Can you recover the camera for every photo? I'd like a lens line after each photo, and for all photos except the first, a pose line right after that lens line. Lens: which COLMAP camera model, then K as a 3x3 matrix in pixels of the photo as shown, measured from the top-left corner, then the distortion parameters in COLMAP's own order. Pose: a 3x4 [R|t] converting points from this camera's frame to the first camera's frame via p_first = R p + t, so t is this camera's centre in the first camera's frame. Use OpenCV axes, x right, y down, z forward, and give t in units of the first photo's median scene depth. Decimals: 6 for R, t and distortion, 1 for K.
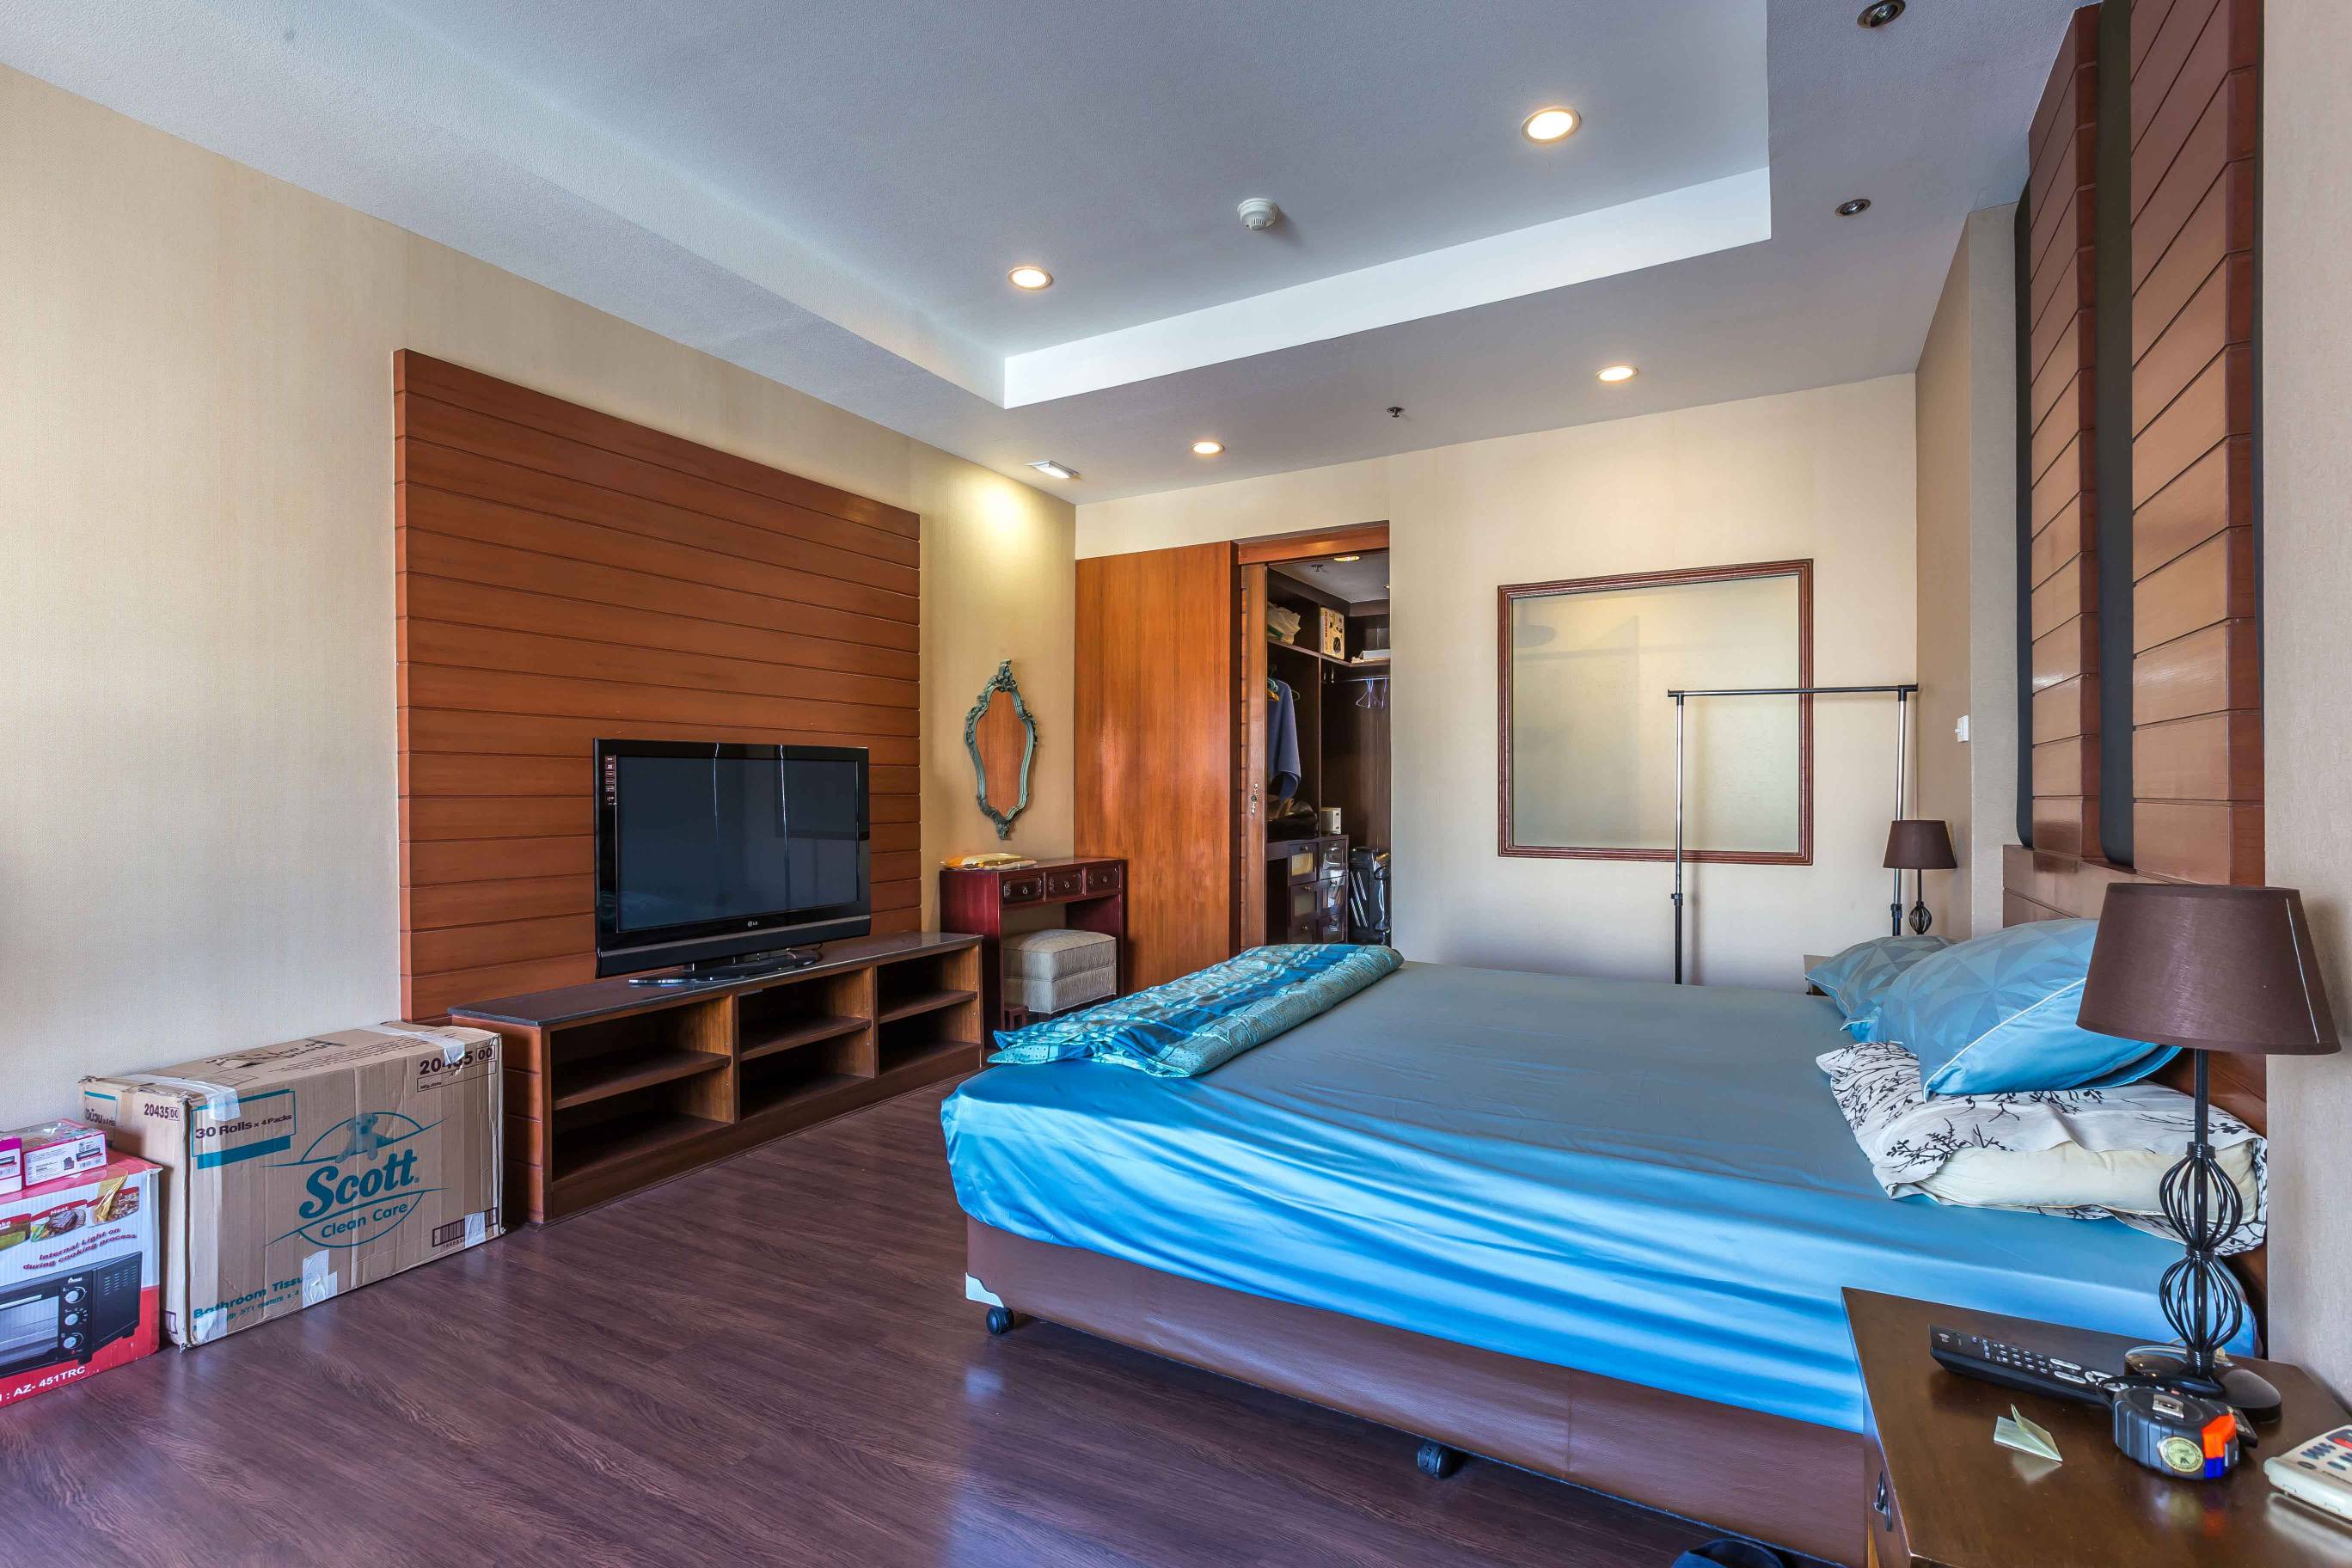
lens RADIAL K [[1072.4, 0, 1182.9], [0, 1072.4, 792.3], [0, 0, 1]] dist [0.000459, 0.001358]
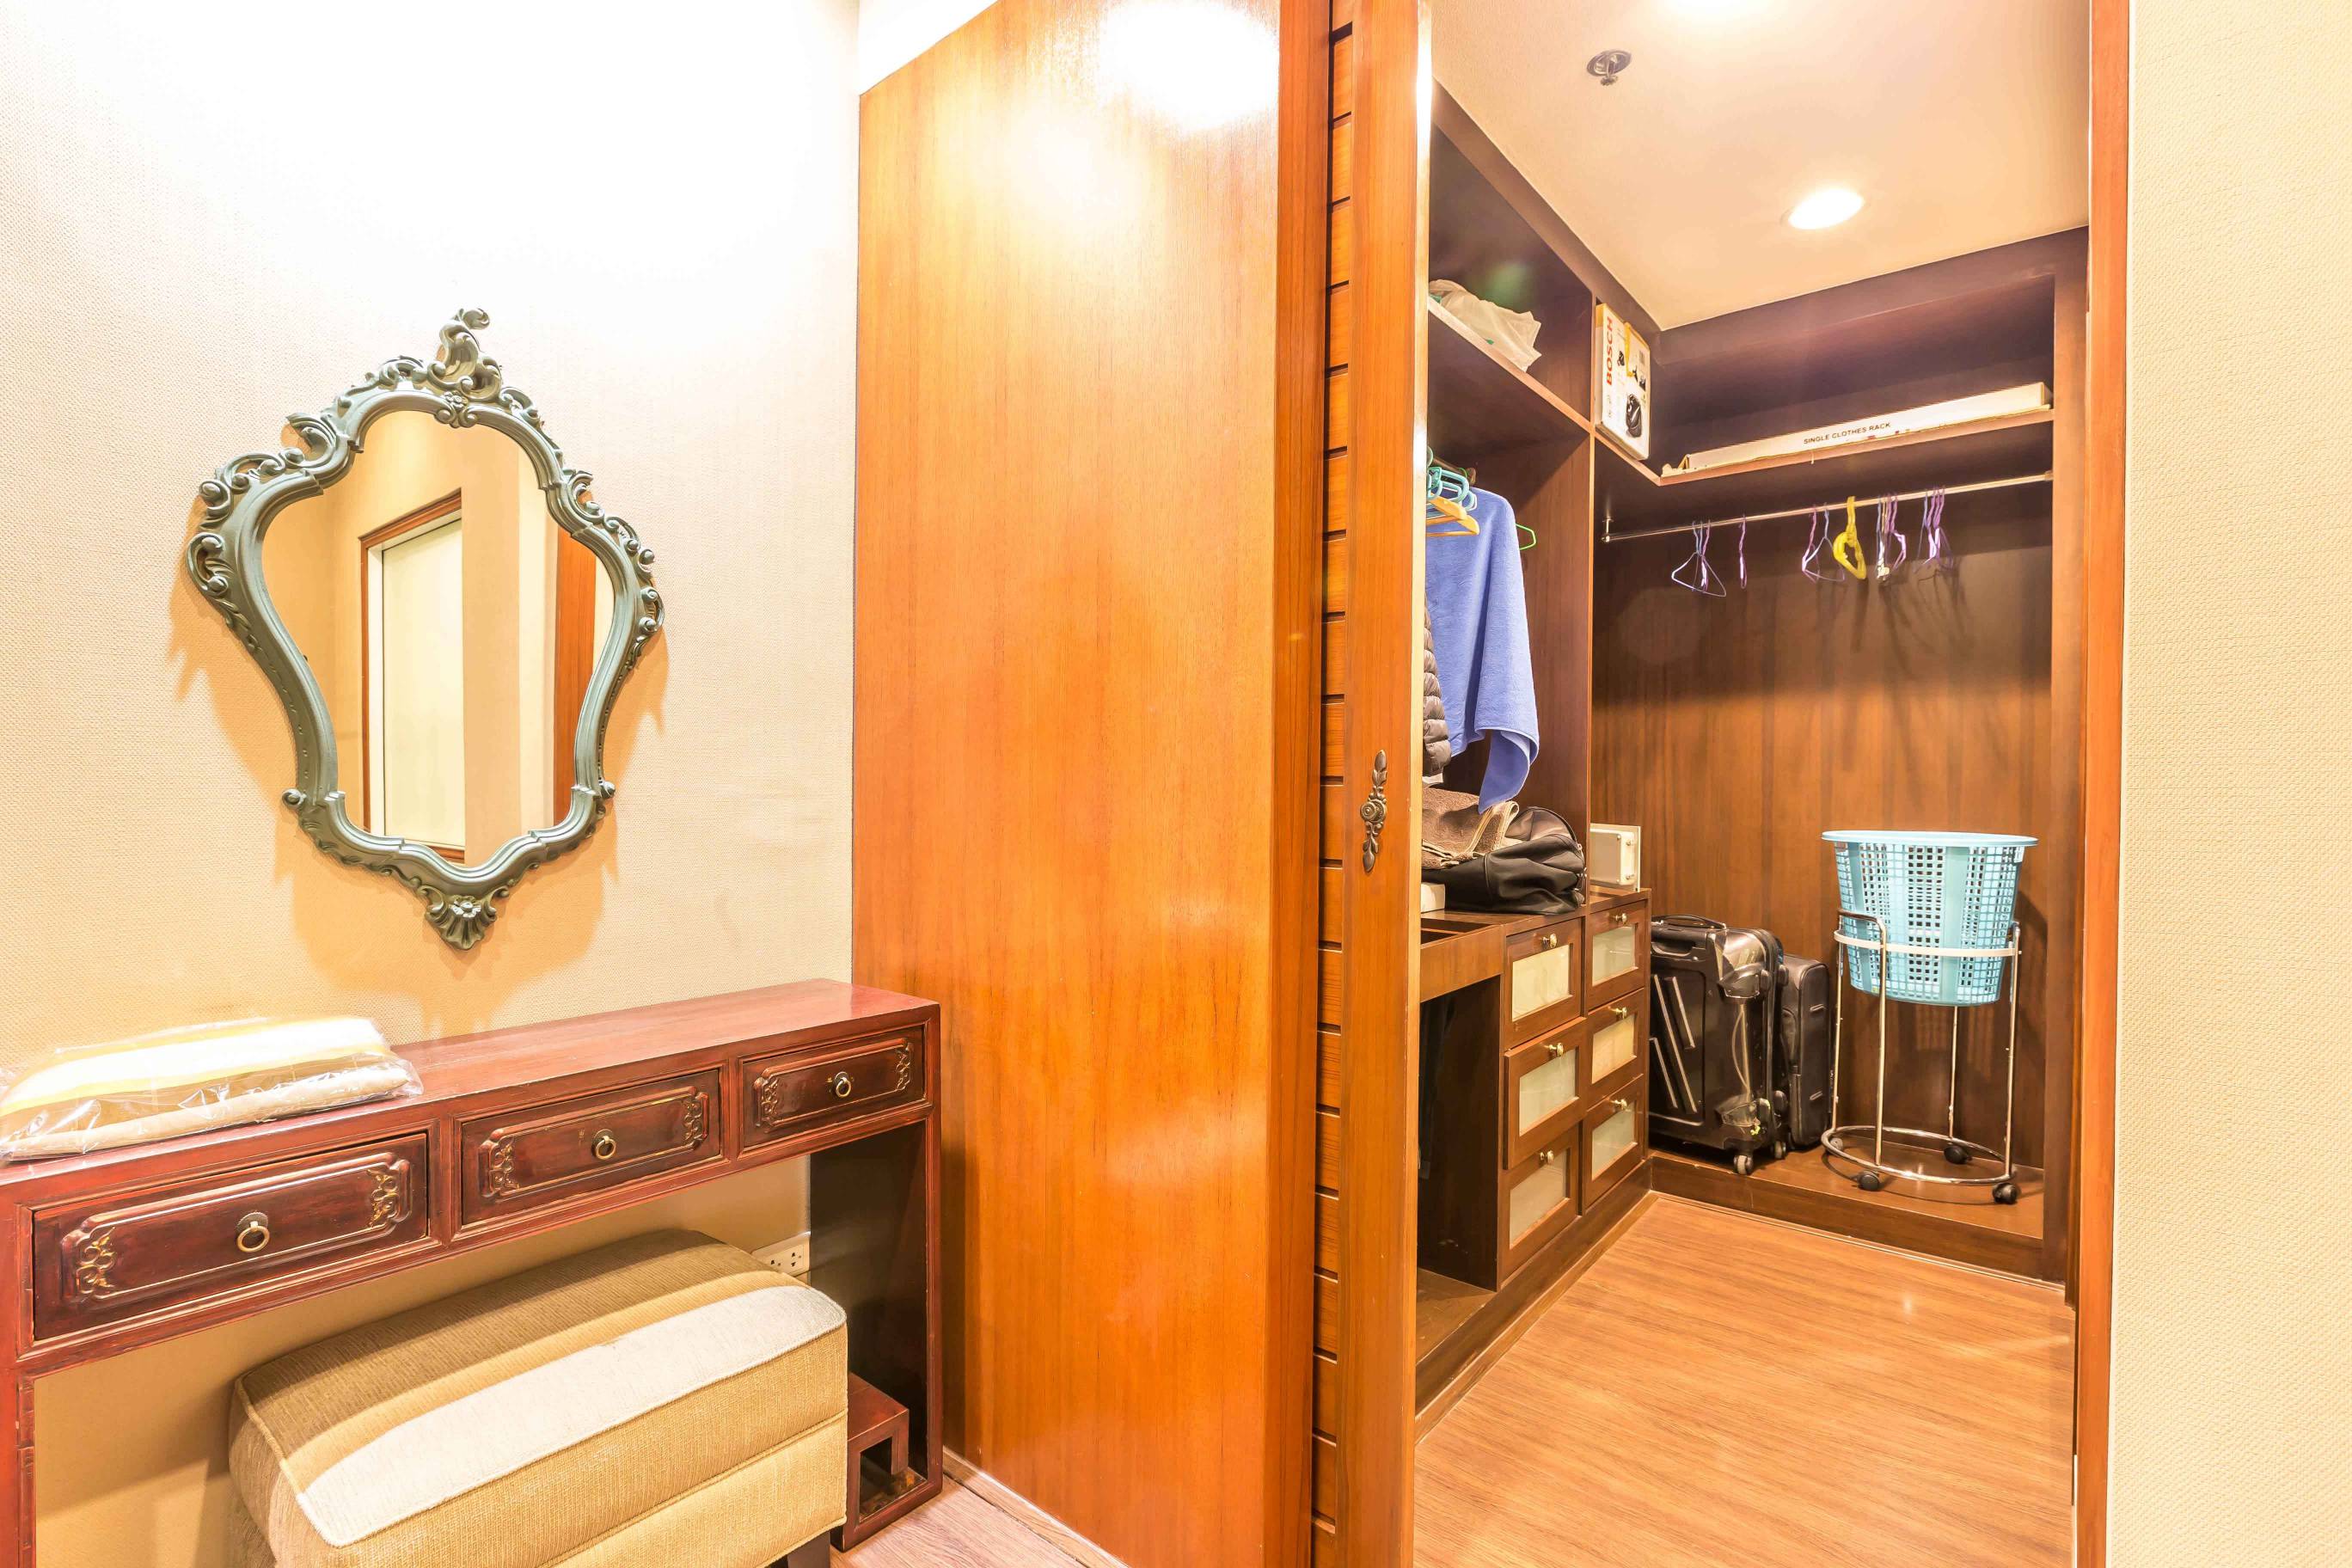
lens RADIAL K [[1072.4, 0, 1182.9], [0, 1072.4, 792.3], [0, 0, 1]] dist [0.000459, 0.001358]
pose [[0.982695, 0.011954, -0.184845, 0.057031], [-0.008557, 0.999780, 0.019163, -0.004451], [0.185034, -0.017250, 0.982581, 0.601707]]
